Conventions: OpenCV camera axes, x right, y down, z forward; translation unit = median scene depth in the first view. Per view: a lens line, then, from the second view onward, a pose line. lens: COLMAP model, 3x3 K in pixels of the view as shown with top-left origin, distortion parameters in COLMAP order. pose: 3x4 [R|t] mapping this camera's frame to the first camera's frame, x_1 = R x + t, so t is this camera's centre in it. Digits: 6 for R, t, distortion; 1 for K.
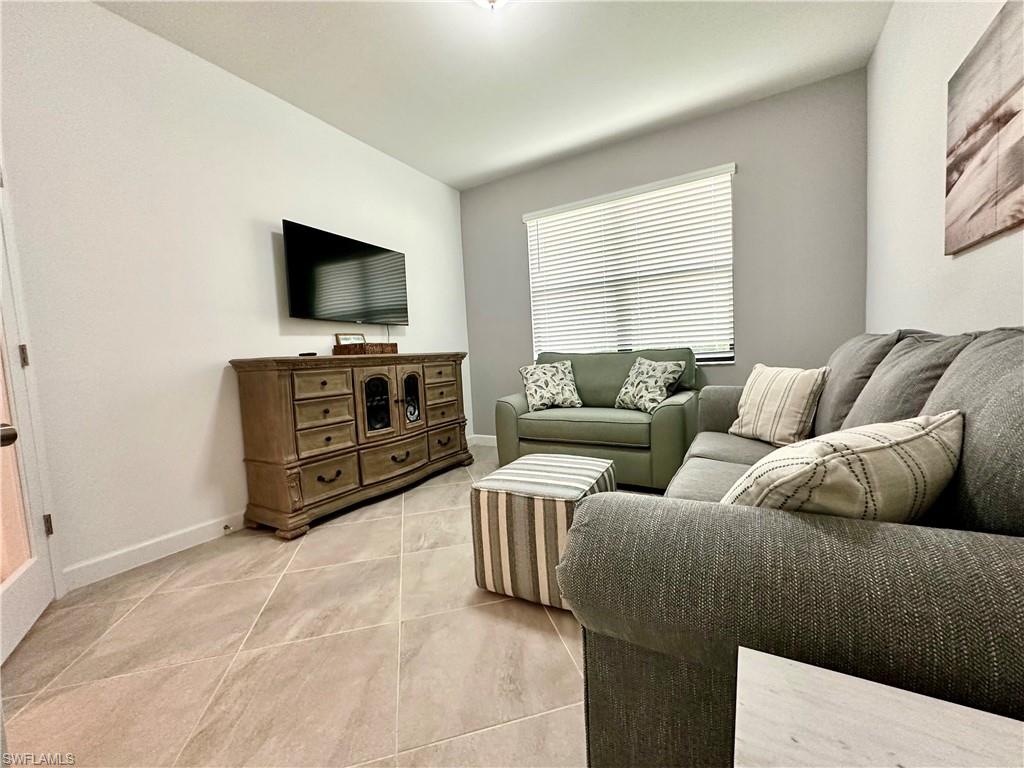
lens RADIAL K [[408.1, 0, 509.4], [0, 408.1, 384.7], [0, 0, 1]] dist [-0.000508, -0.000291]
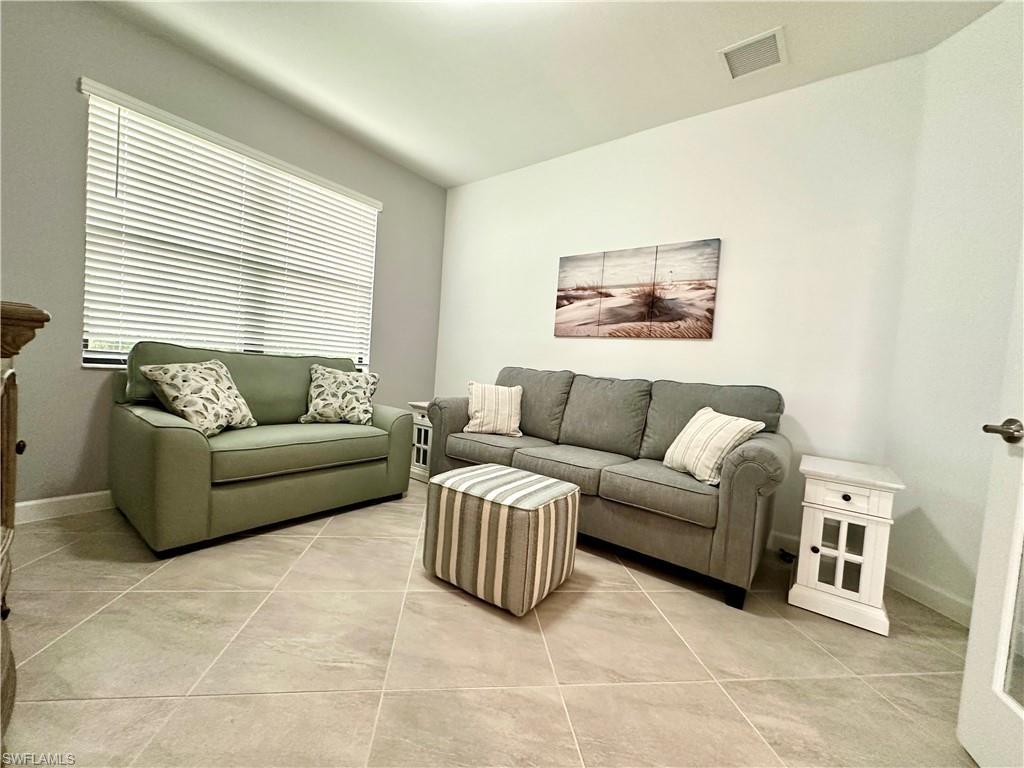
lens RADIAL K [[408.1, 0, 515.4], [0, 408.1, 383.8], [0, 0, 1]] dist [-0.000508, -0.000291]
pose [[0.113558, 0.016443, 0.993395, -0.557897], [-0.007542, 0.999848, -0.015688, -0.014898], [-0.993503, -0.005711, 0.113665, 0.494842]]
